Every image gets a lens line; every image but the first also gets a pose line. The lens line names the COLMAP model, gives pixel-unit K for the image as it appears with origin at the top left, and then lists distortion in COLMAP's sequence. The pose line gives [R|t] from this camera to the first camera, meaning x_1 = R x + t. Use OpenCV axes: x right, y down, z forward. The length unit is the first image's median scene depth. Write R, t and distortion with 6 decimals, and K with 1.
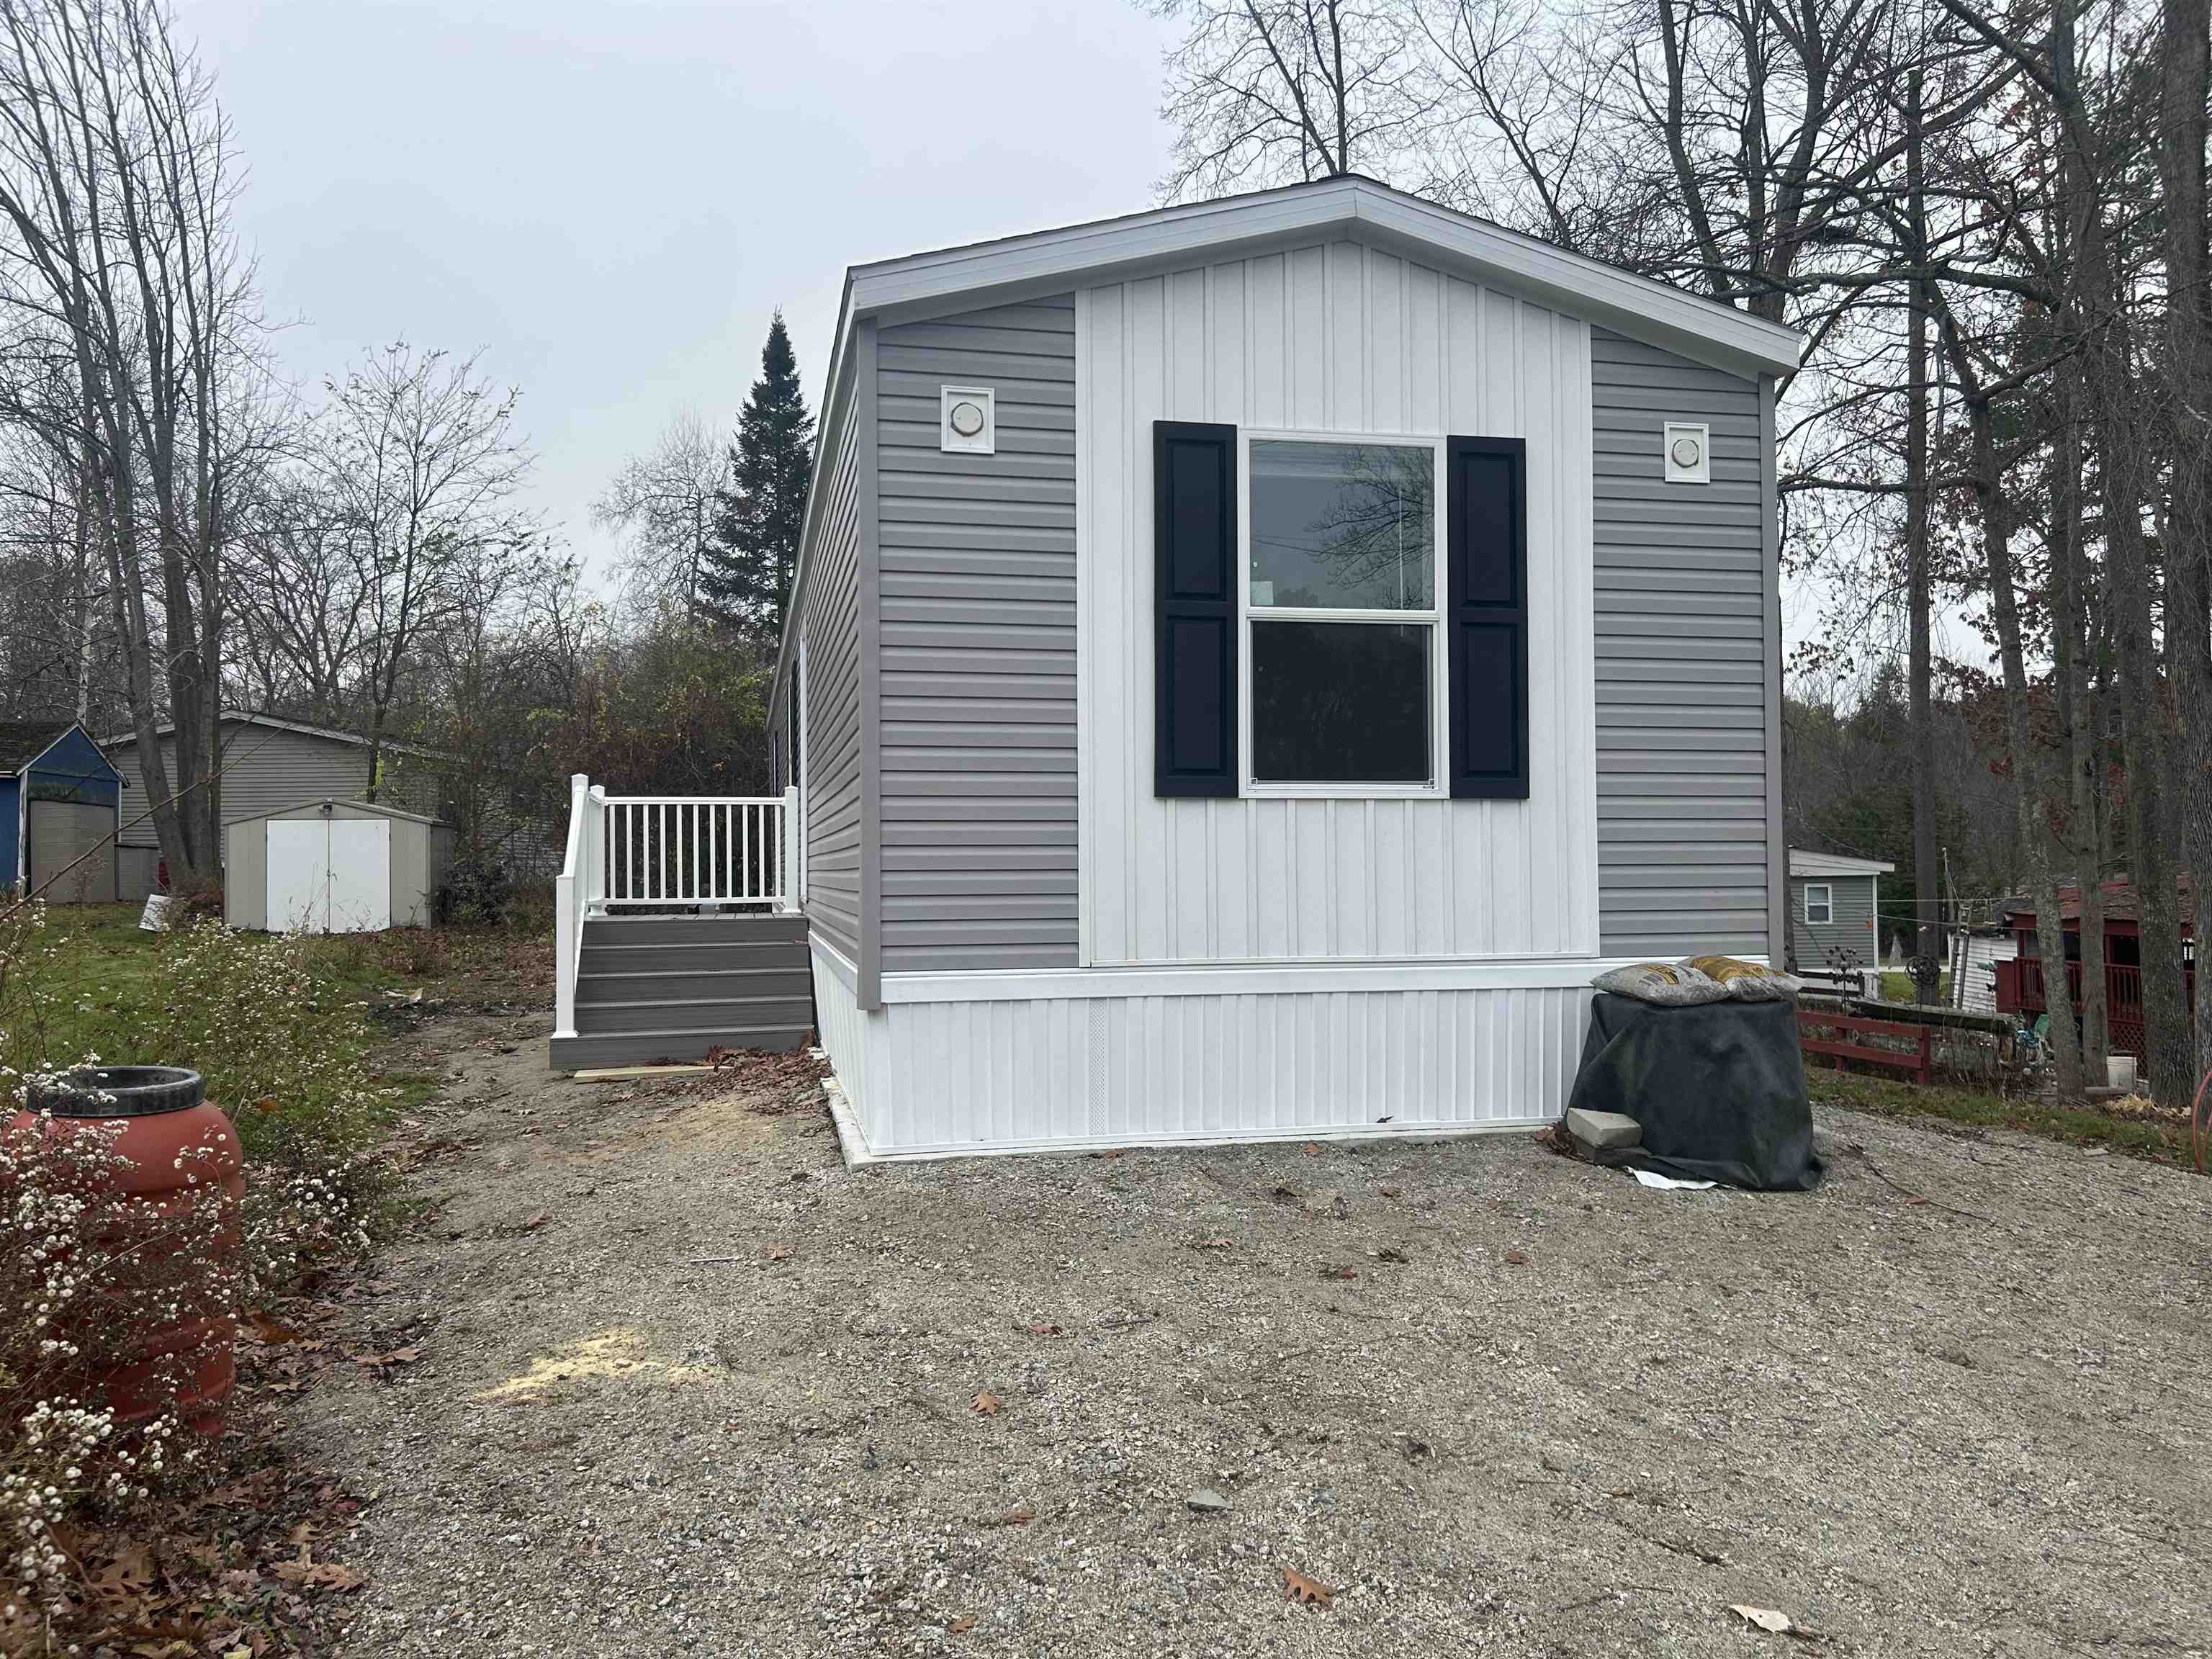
lens RADIAL K [[1693.8, 0, 1081.4], [0, 1693.8, 805.7], [0, 0, 1]] dist [0.023806, -0.011002]
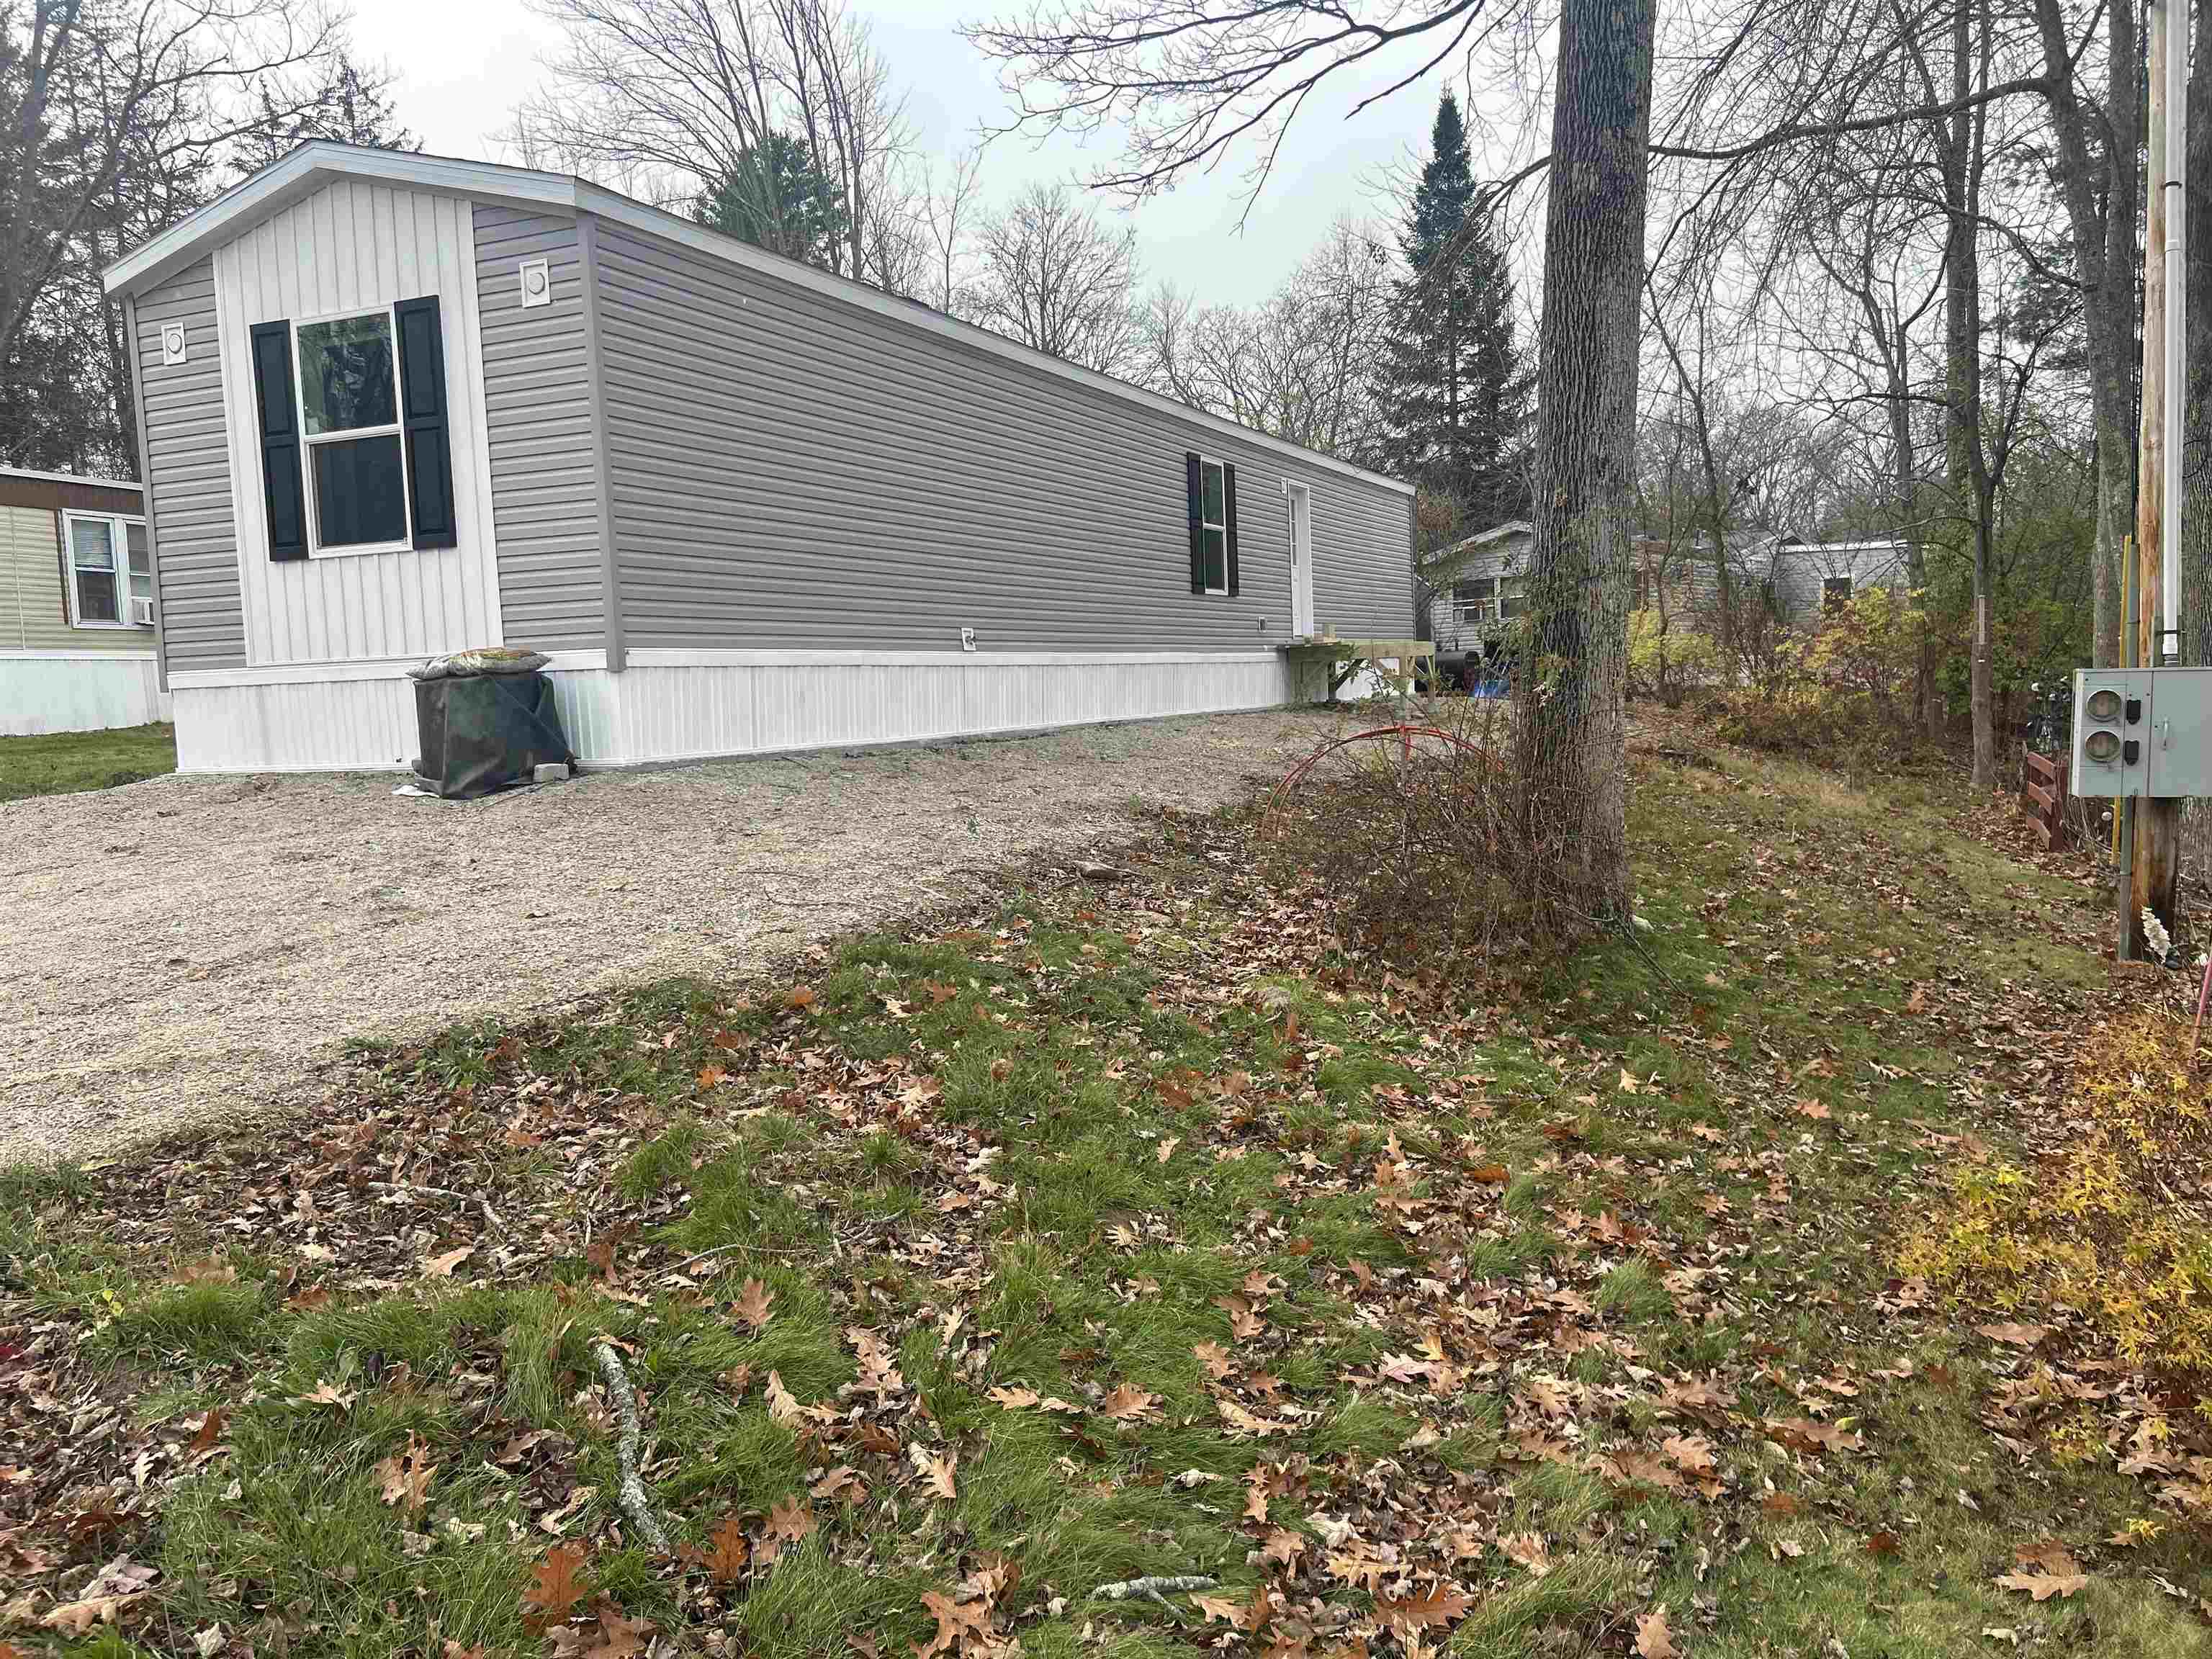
lens RADIAL K [[1689.5, 0, 1106.0], [0, 1689.5, 829.5], [0, 0, 1]] dist [0.063583, -0.085227]
pose [[0.810619, 0.027501, -0.584927, 1.146648], [0.052535, 0.991453, 0.119420, 0.066569], [0.583212, -0.127533, 0.802246, 0.075413]]
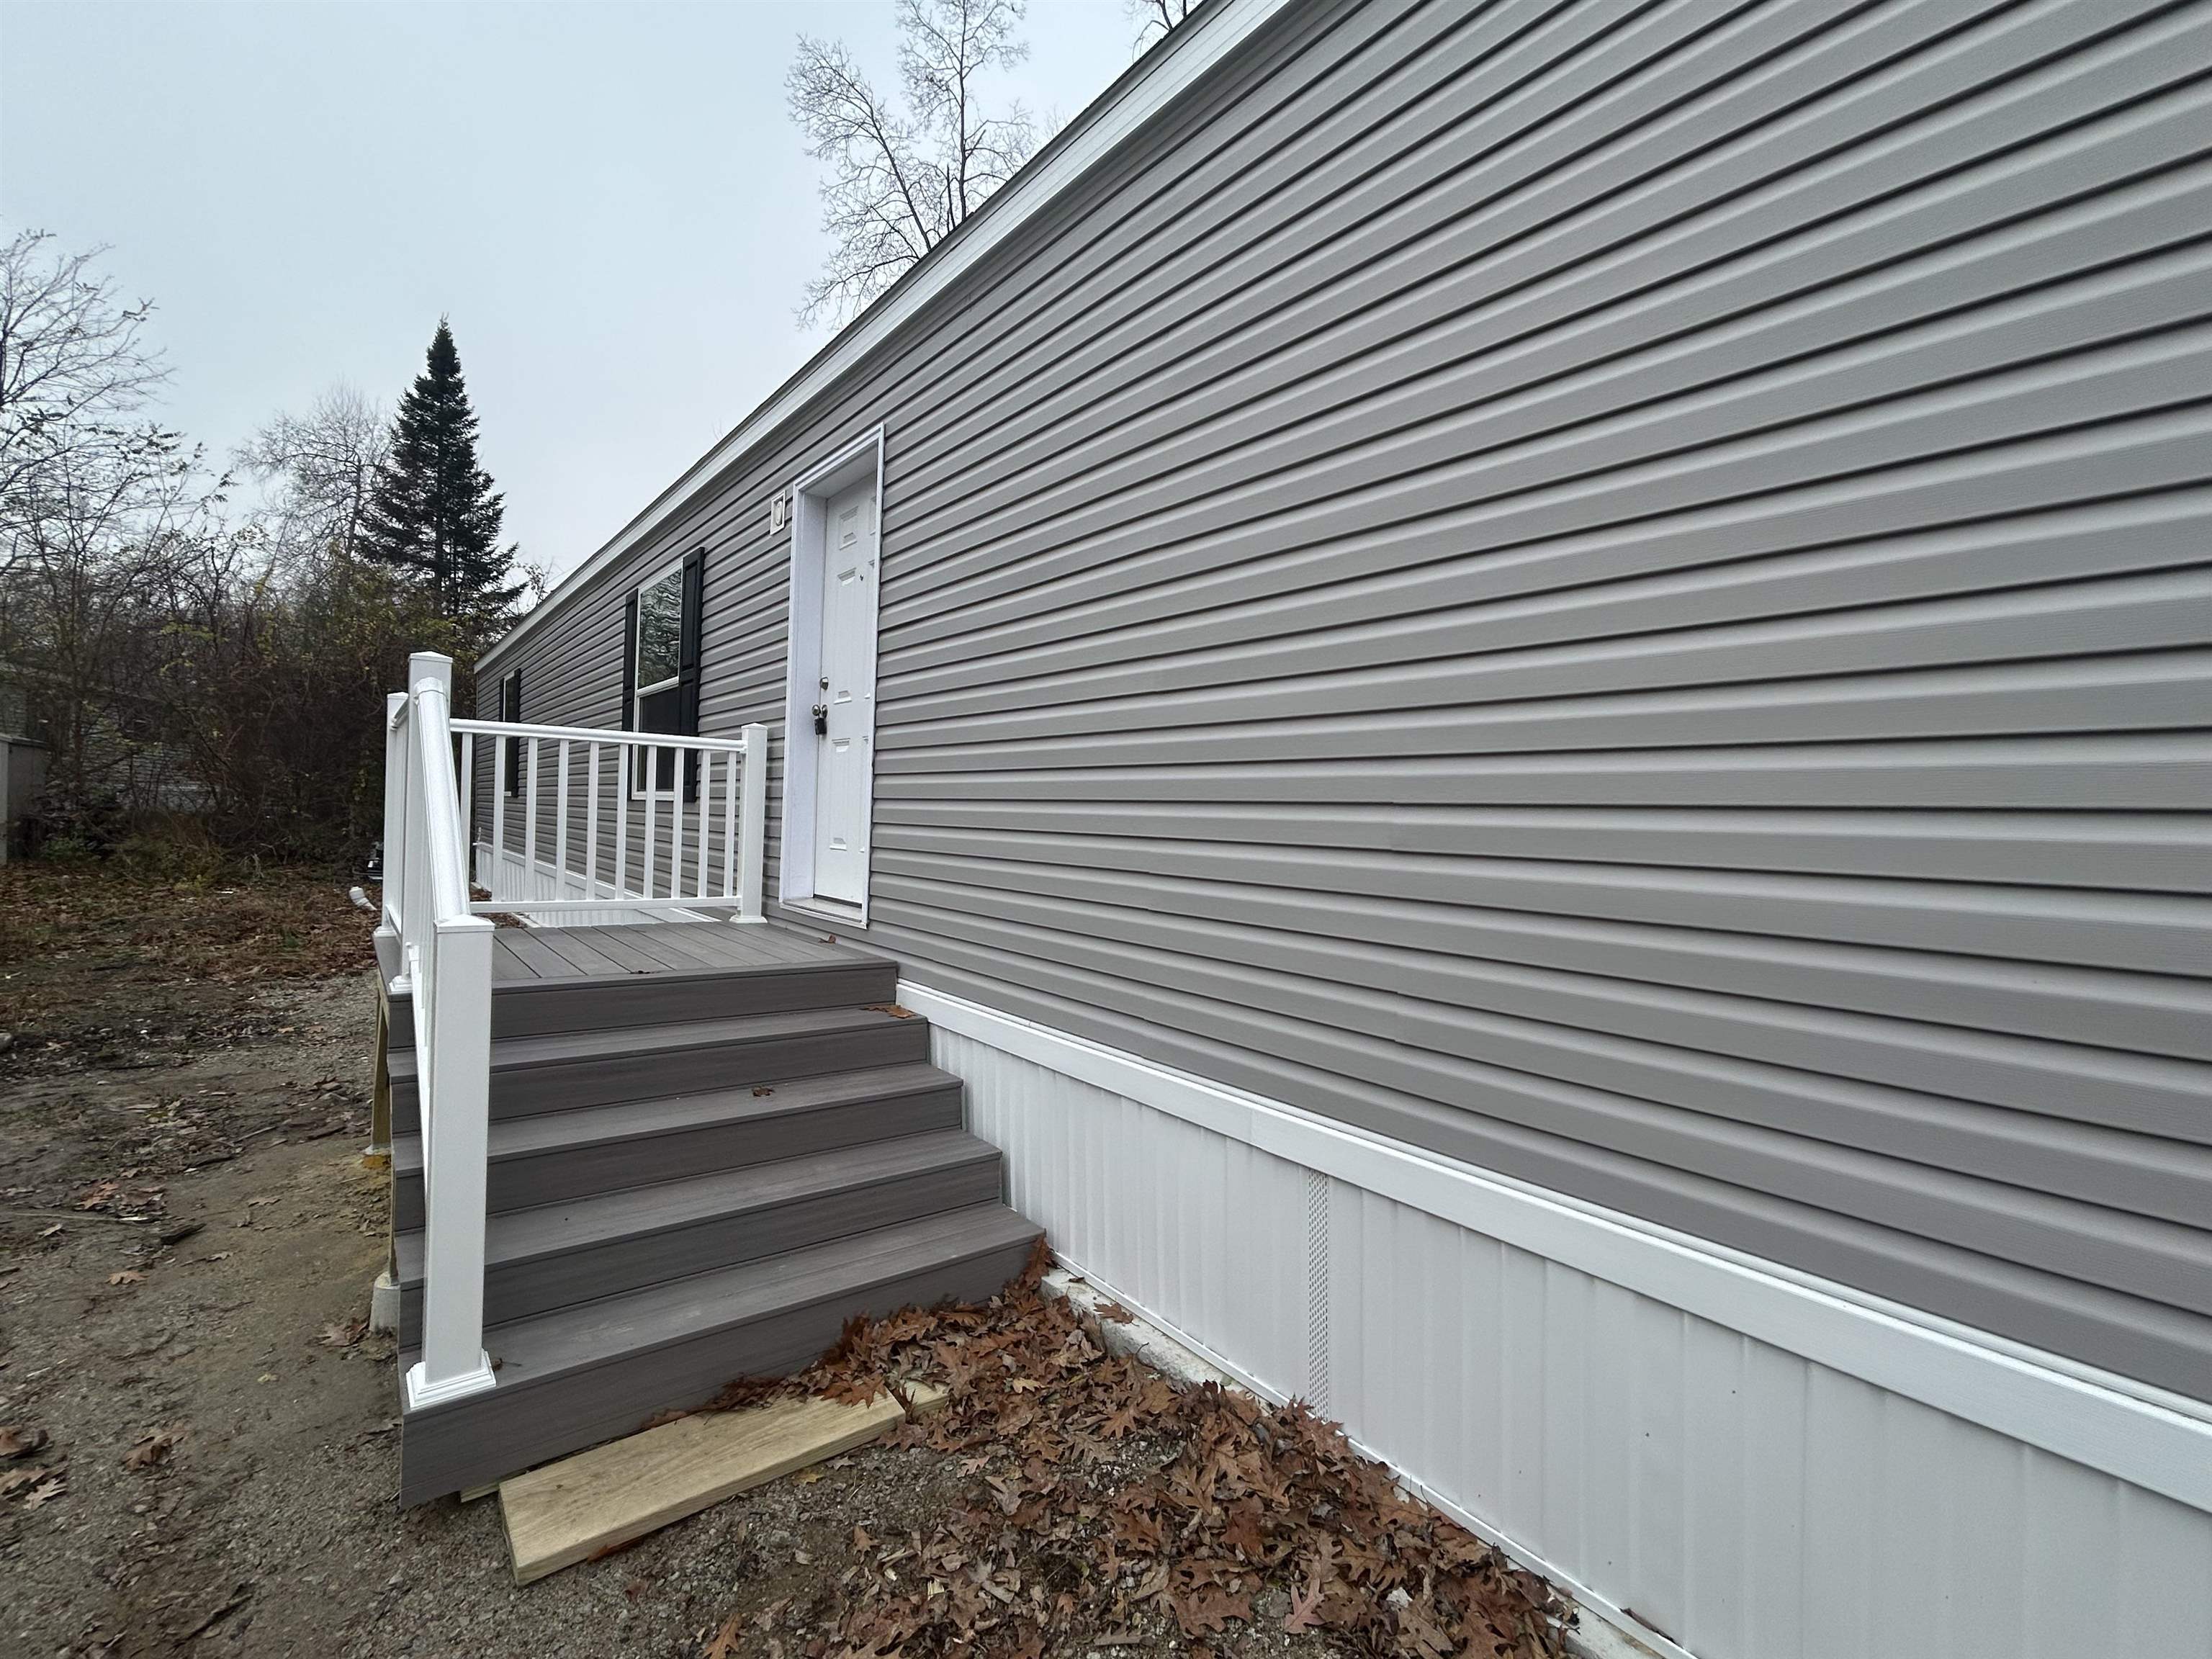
lens RADIAL K [[987.5, 0, 1110.0], [0, 987.5, 810.9], [0, 0, 1]] dist [0.024405, -0.011303]
pose [[0.894399, 0.037381, 0.445706, -0.280892], [-0.054399, 0.998195, 0.025446, 0.005460], [-0.443950, -0.047005, 0.894818, 0.767437]]
